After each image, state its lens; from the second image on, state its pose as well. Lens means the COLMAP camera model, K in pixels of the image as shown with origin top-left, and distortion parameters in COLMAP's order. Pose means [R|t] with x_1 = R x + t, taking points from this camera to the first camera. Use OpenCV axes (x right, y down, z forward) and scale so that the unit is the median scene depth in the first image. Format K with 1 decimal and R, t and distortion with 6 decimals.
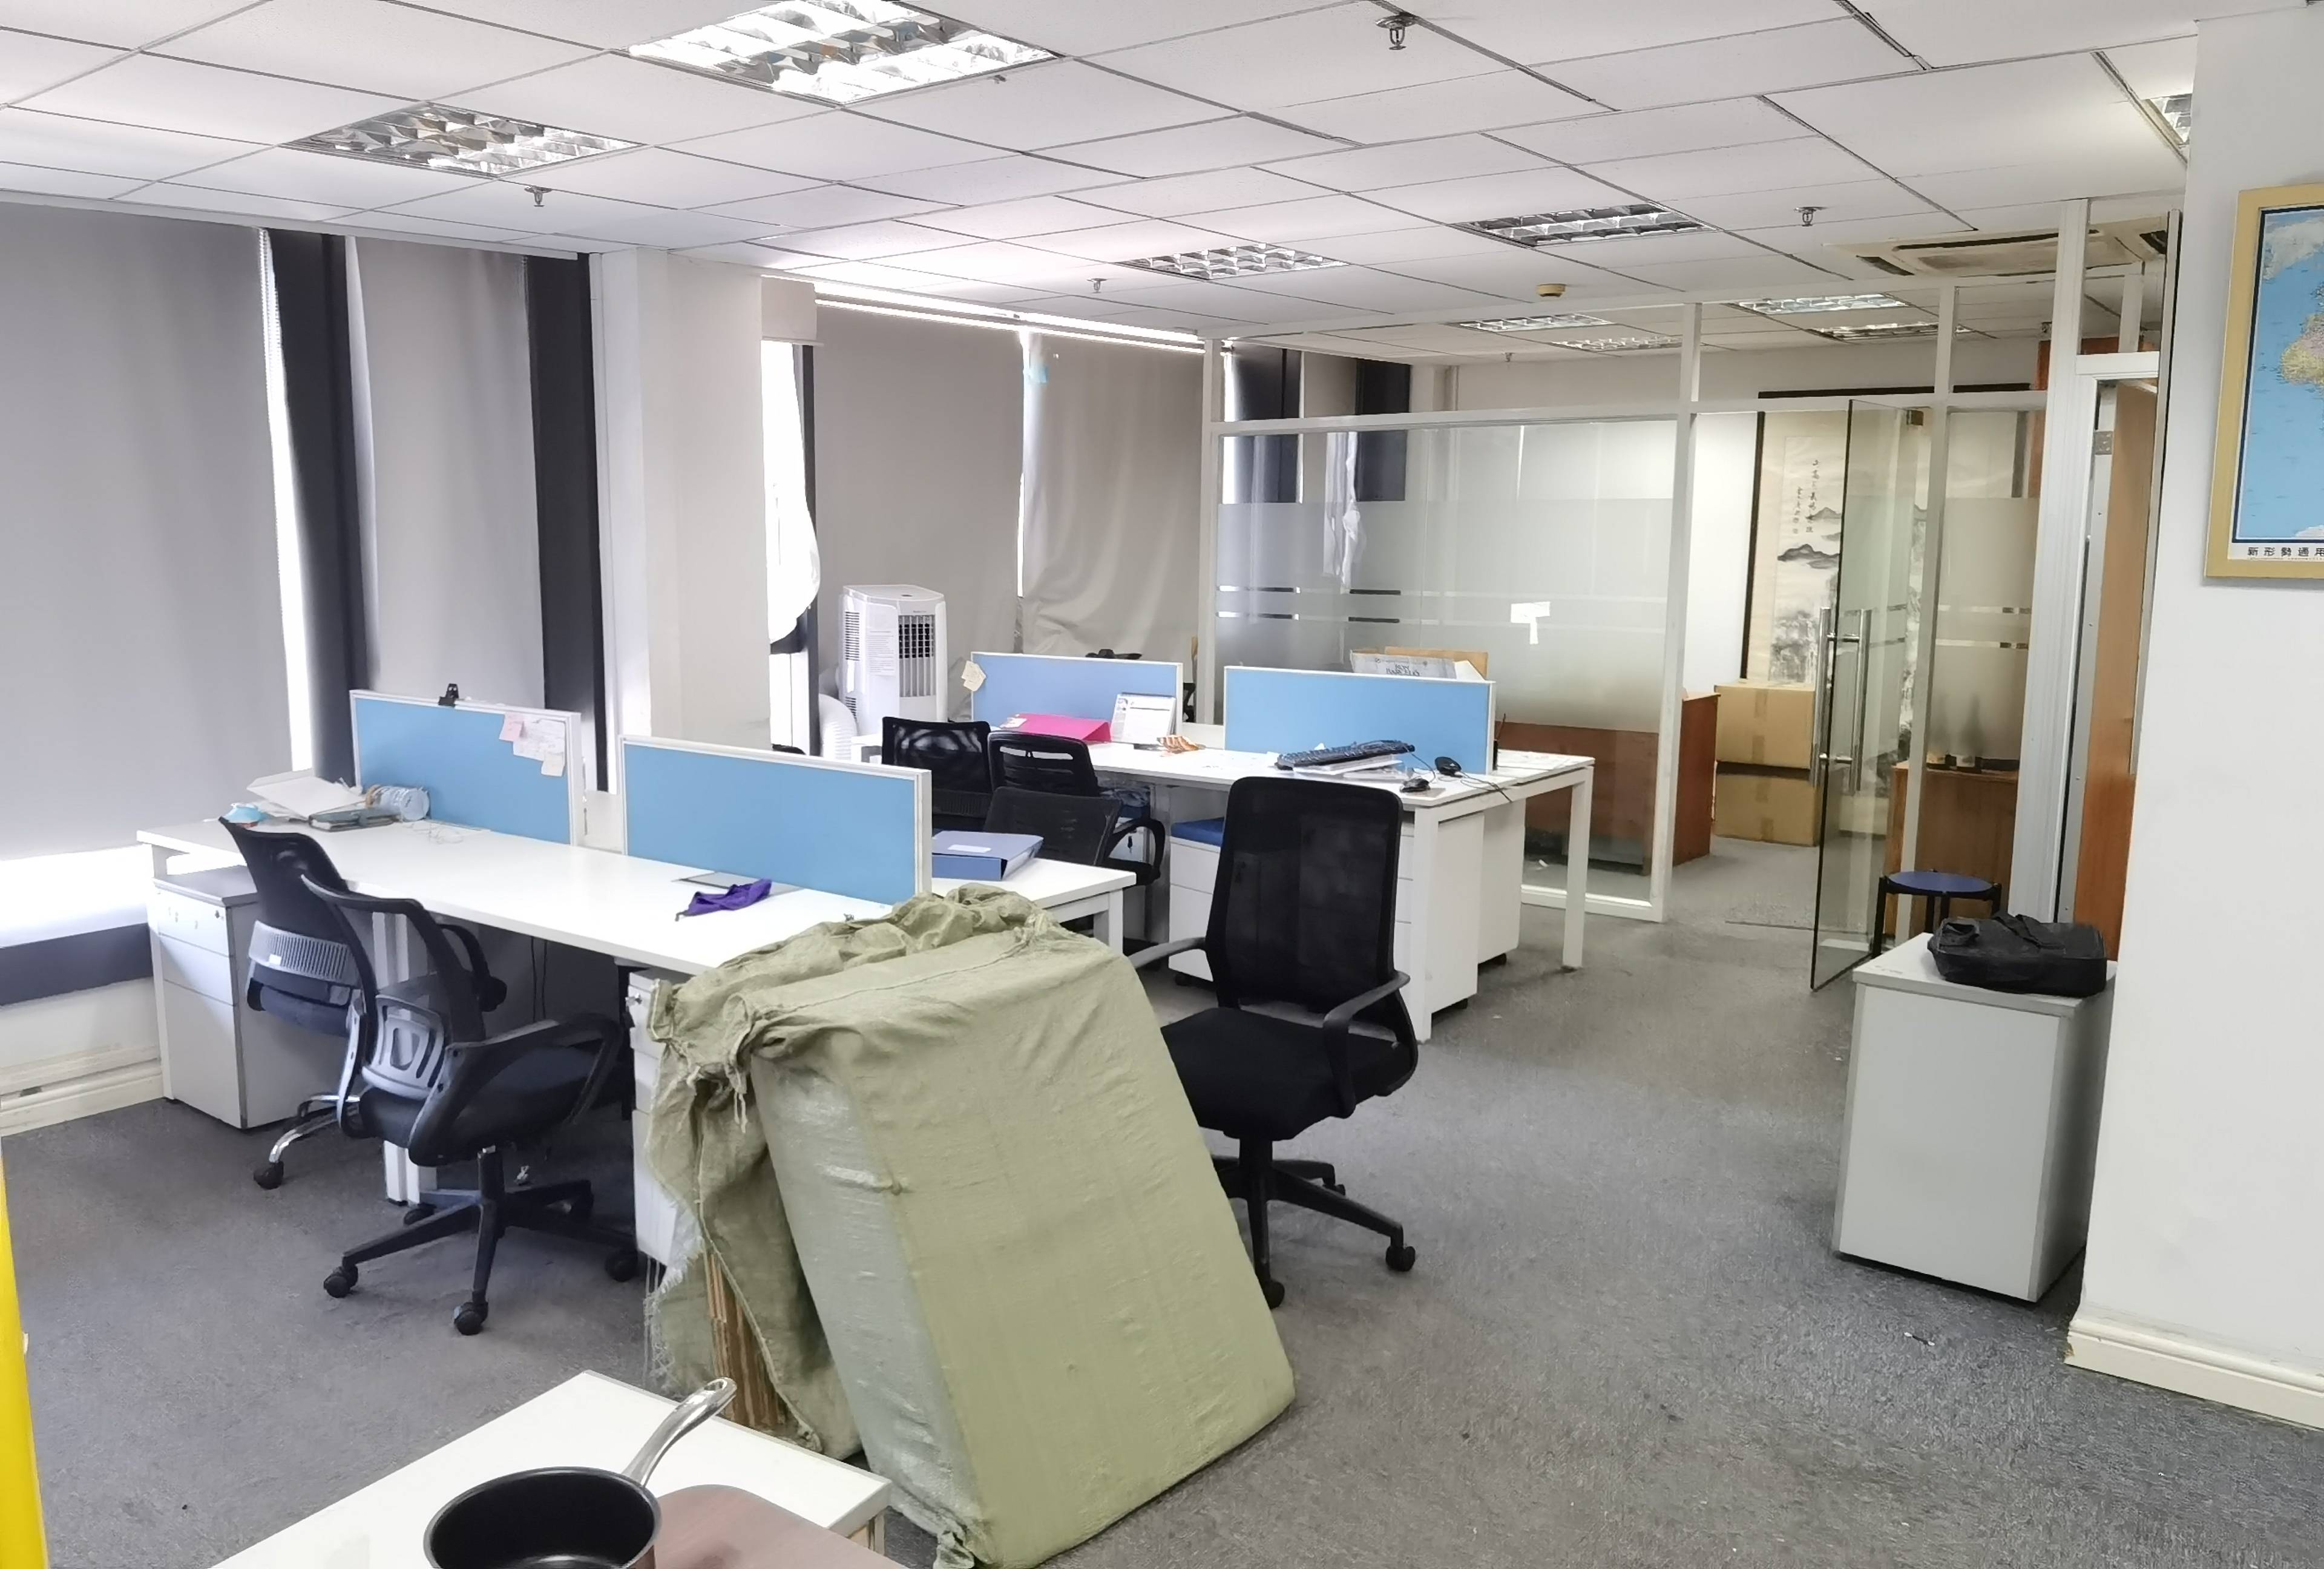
lens RADIAL K [[1785.0, 0, 955.4], [0, 1785.0, 809.1], [0, 0, 1]] dist [-0.015656, -0.005803]
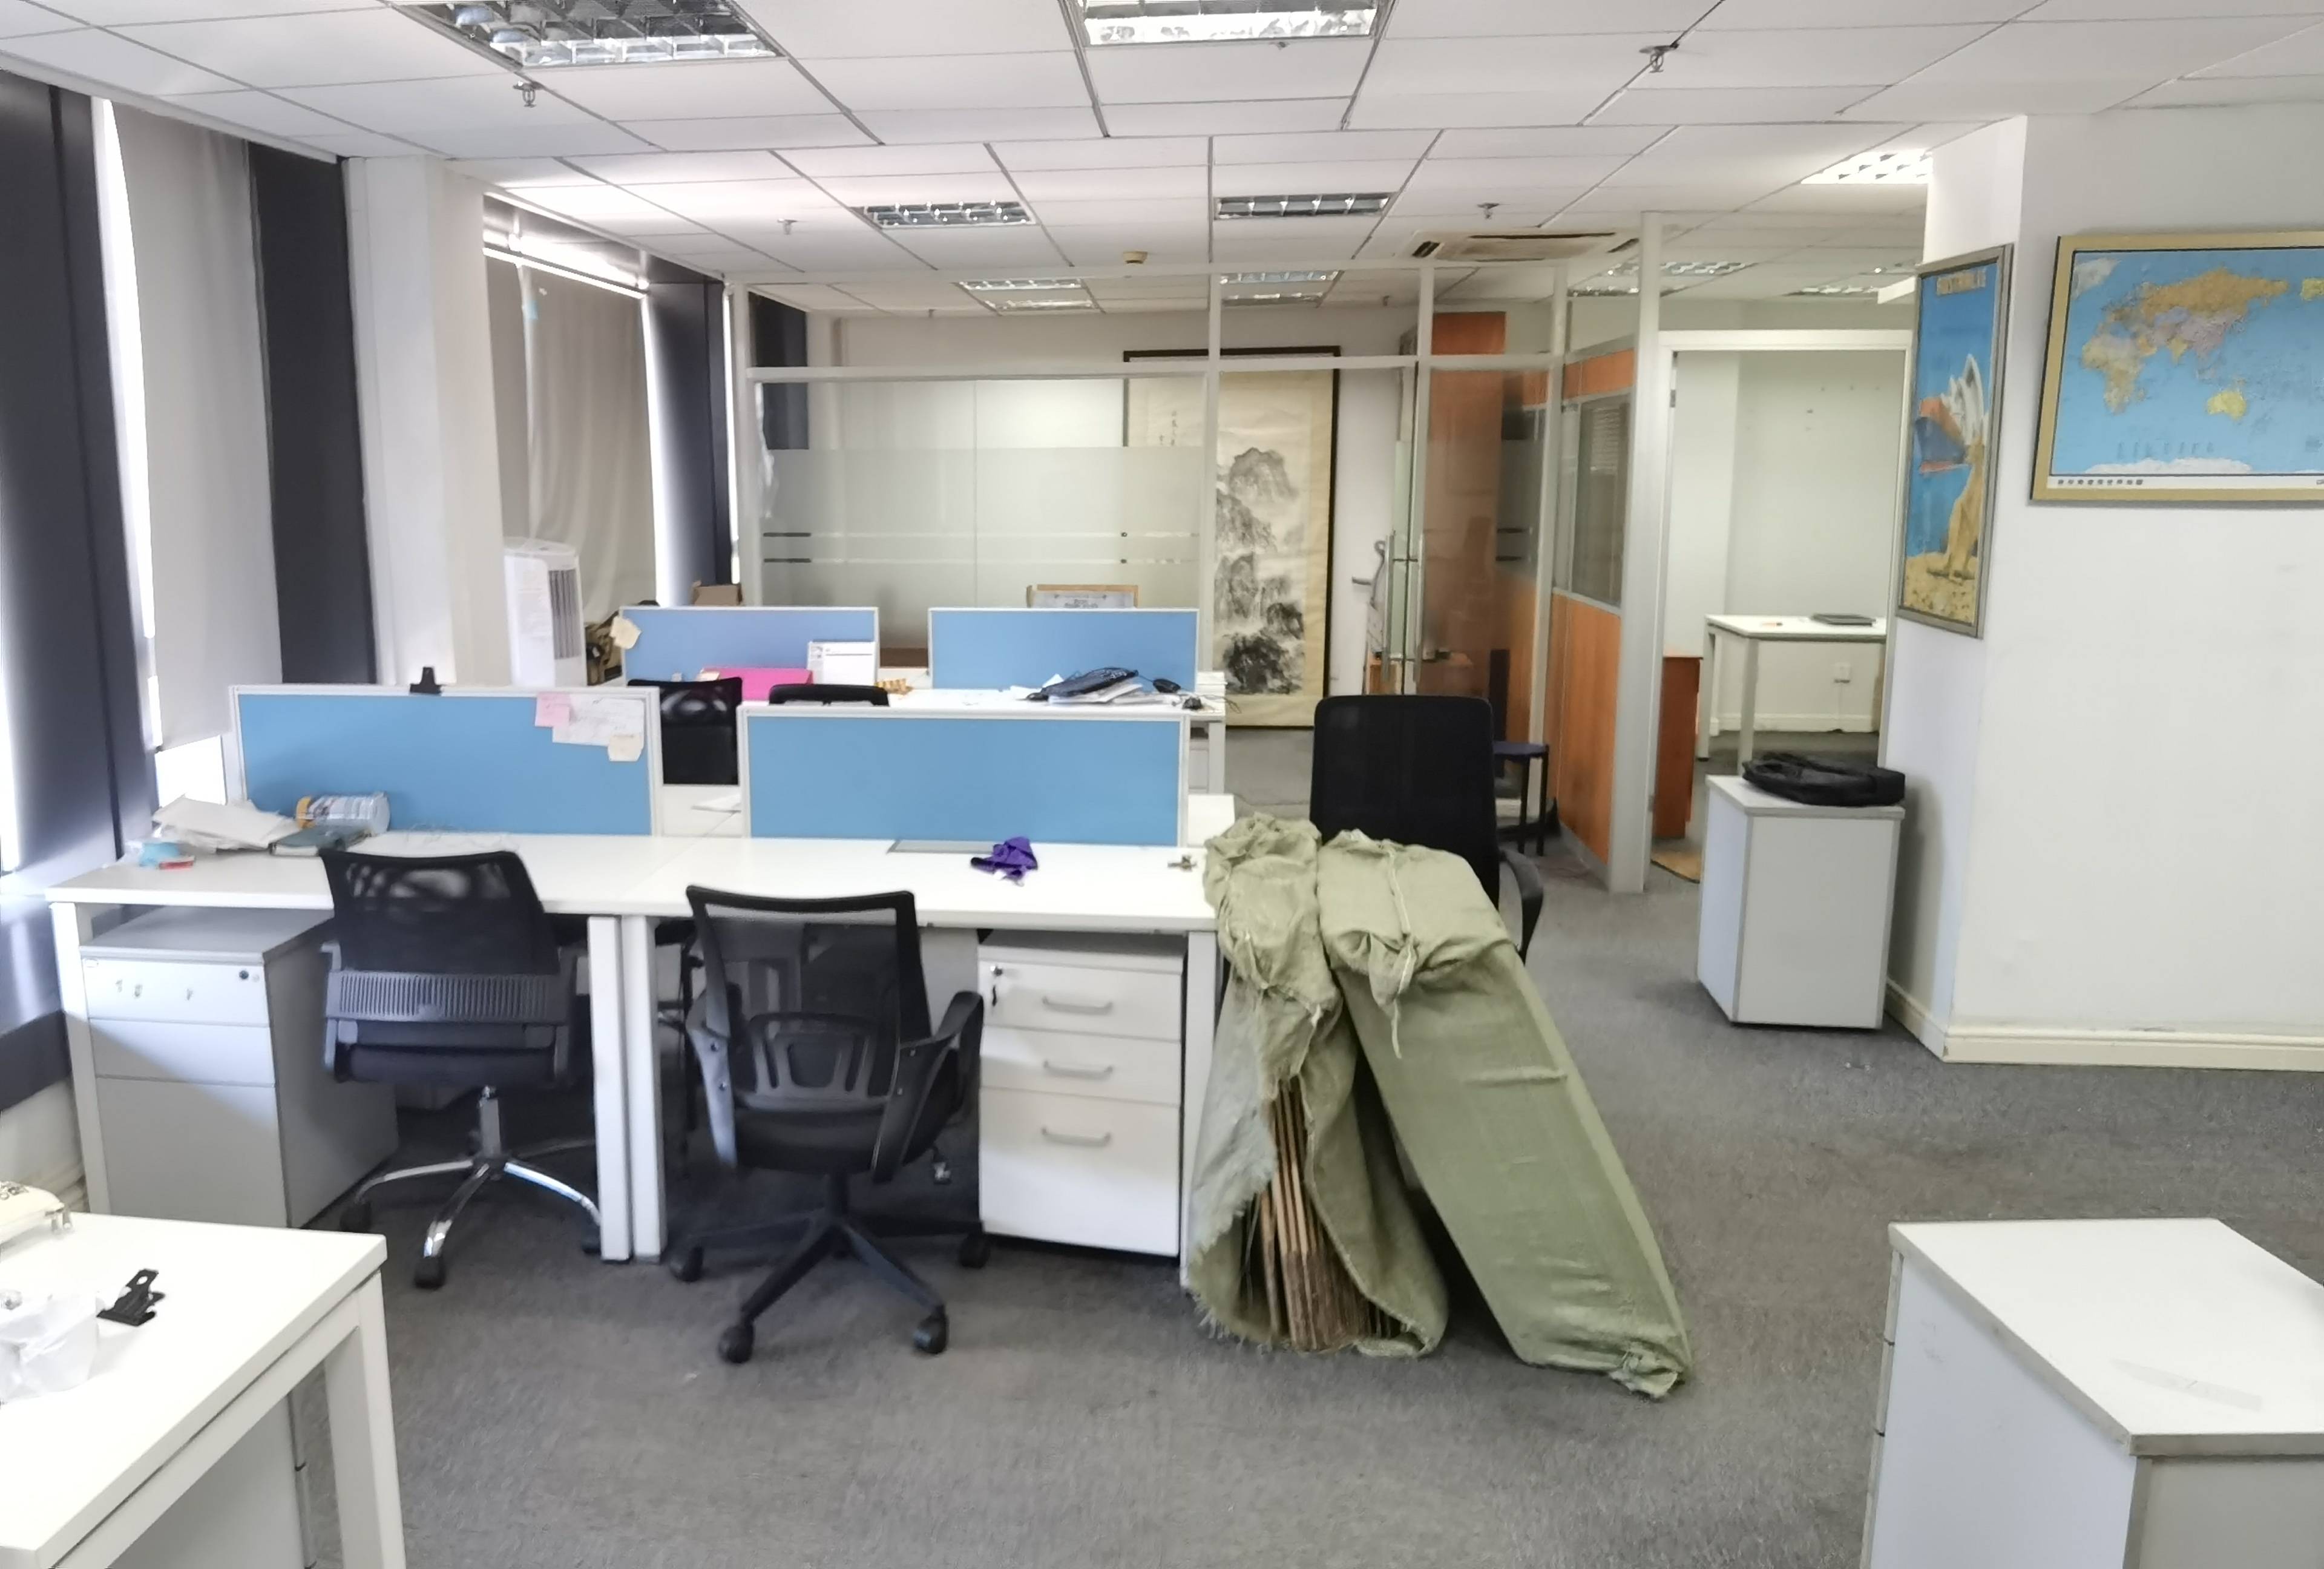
lens RADIAL K [[1785.0, 0, 955.4], [0, 1785.0, 809.1], [0, 0, 1]] dist [-0.015656, -0.005803]
pose [[0.839443, -0.109036, 0.532397, -0.564497], [0.093476, 0.994034, 0.056195, -0.029397], [-0.535348, 0.002594, 0.844628, 0.163408]]
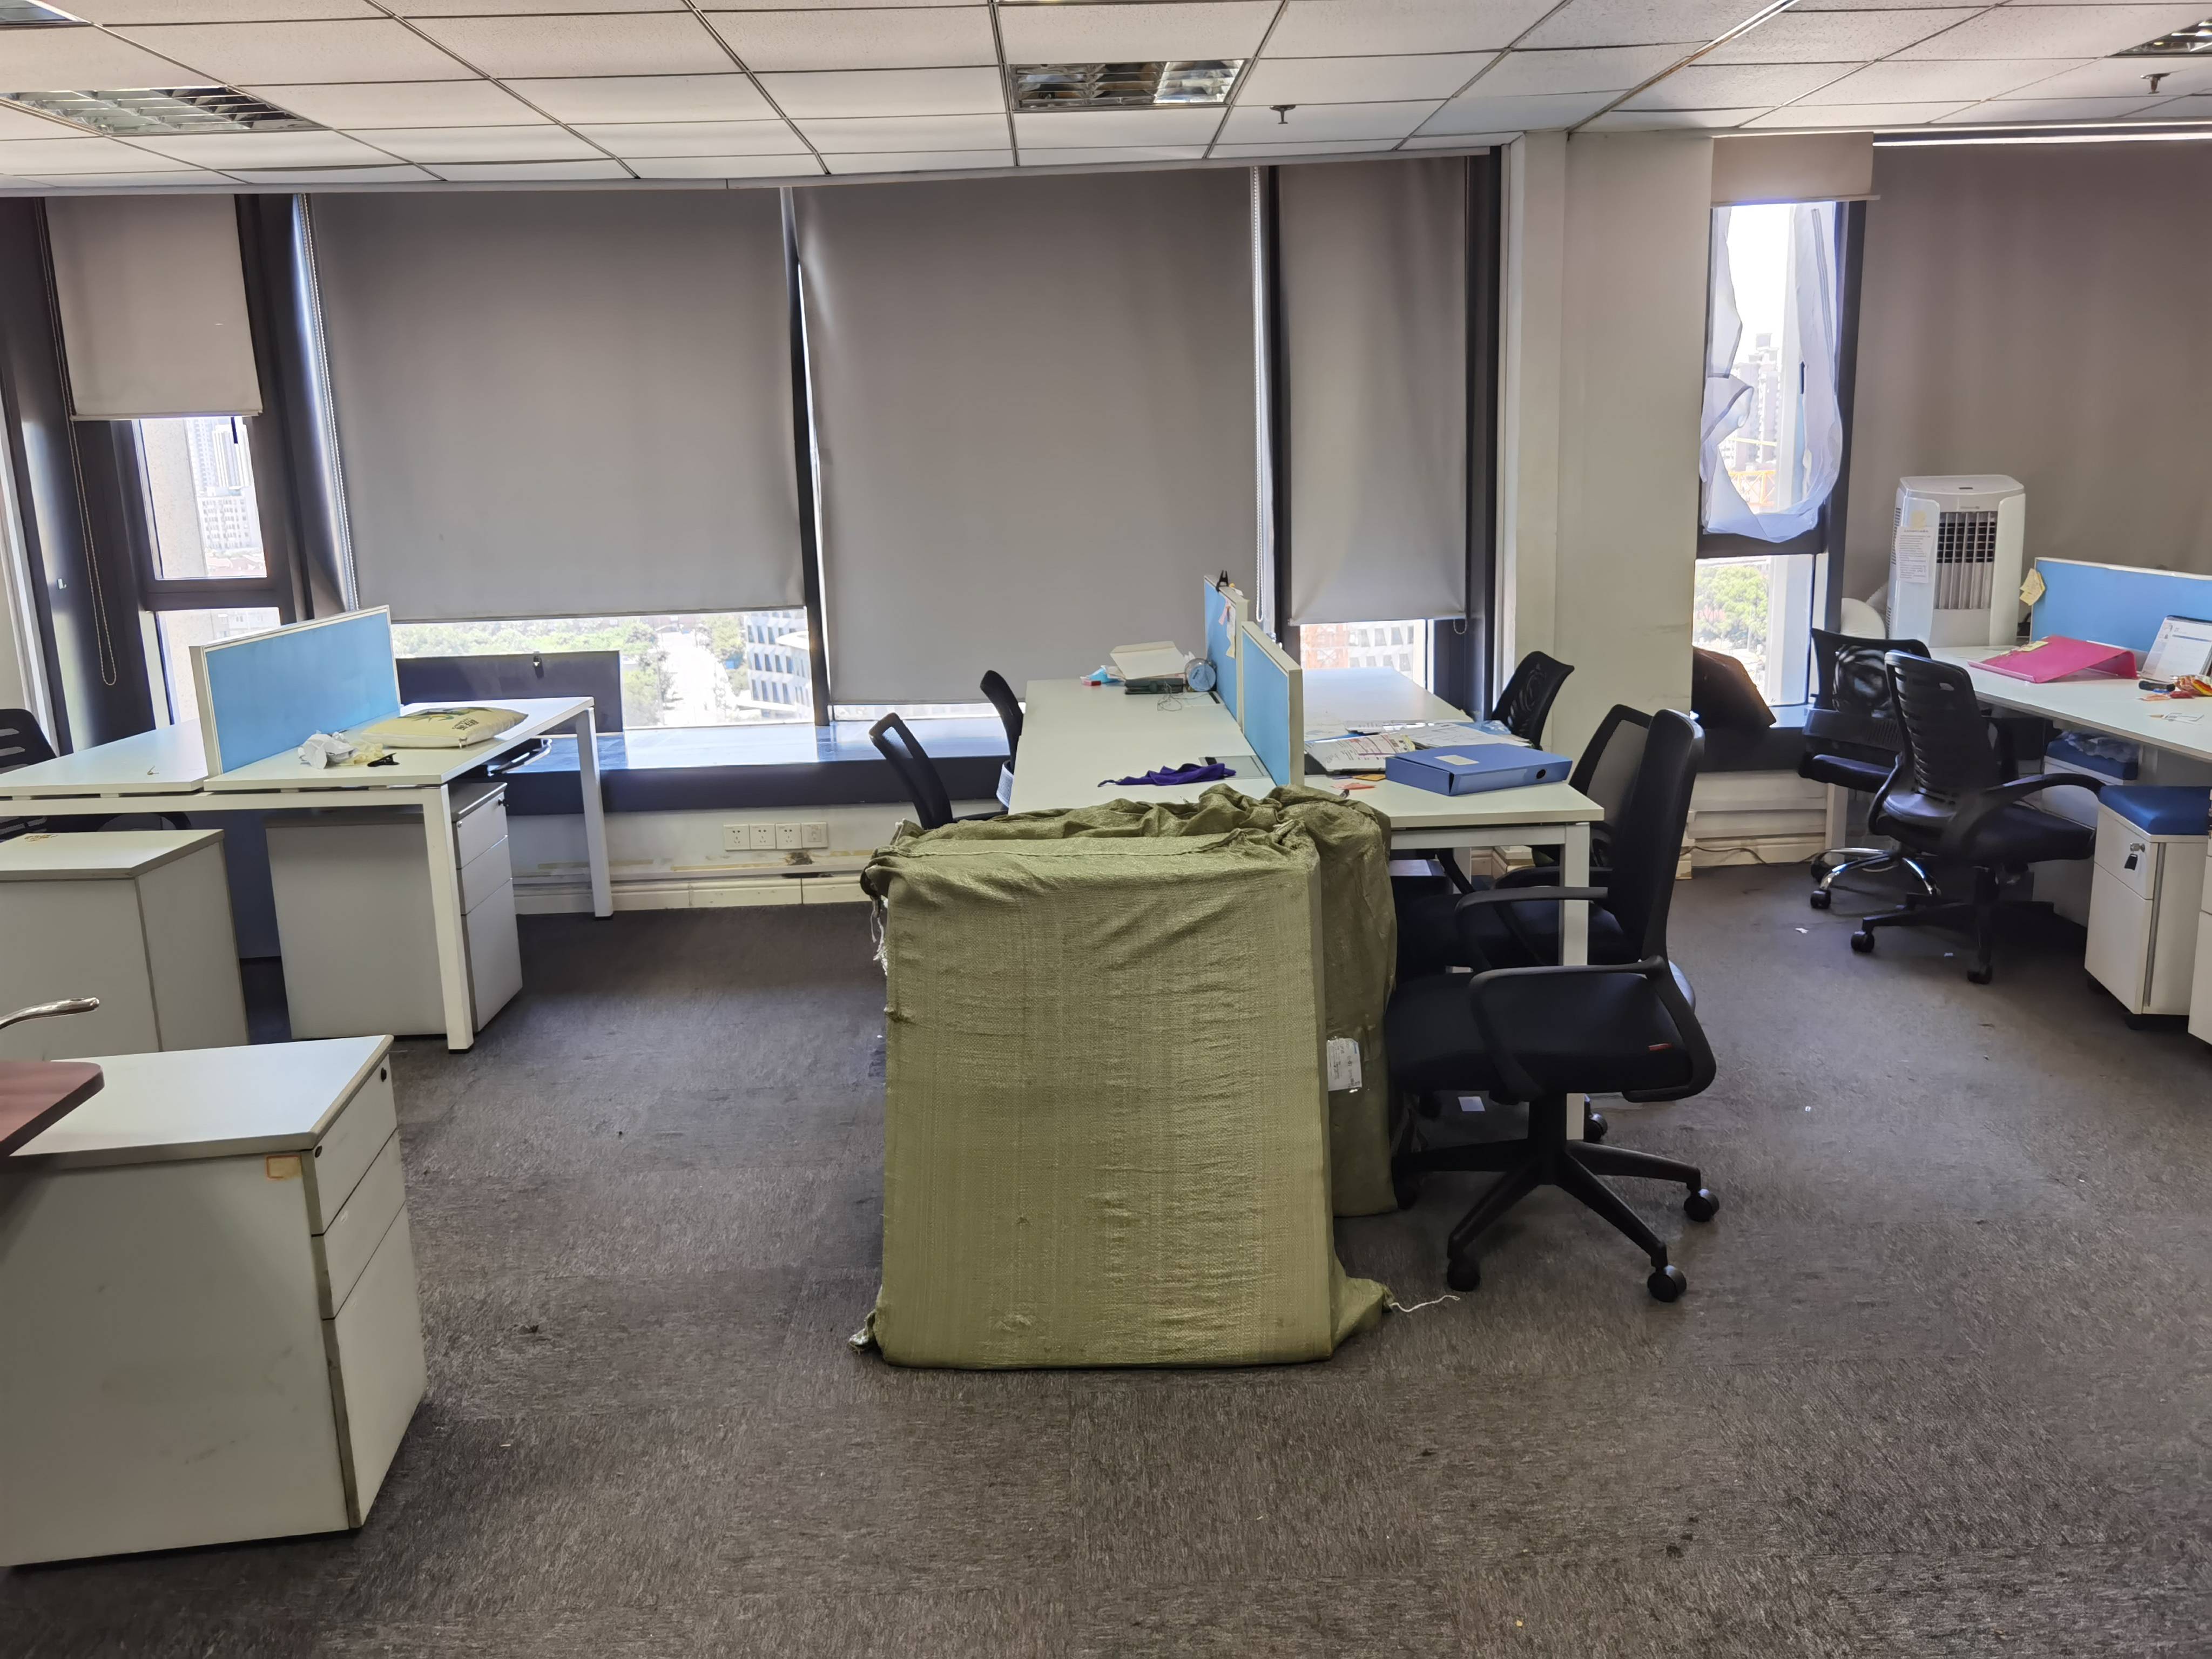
lens RADIAL K [[1740.5, 0, 1106.0], [0, 1740.5, 829.5], [0, 0, 1]] dist [0.007693, -0.003019]
pose [[0.677142, 0.139886, -0.722434, 0.521285], [-0.084365, 0.990049, 0.112630, -0.027595], [0.731000, -0.015319, 0.682206, 0.203554]]
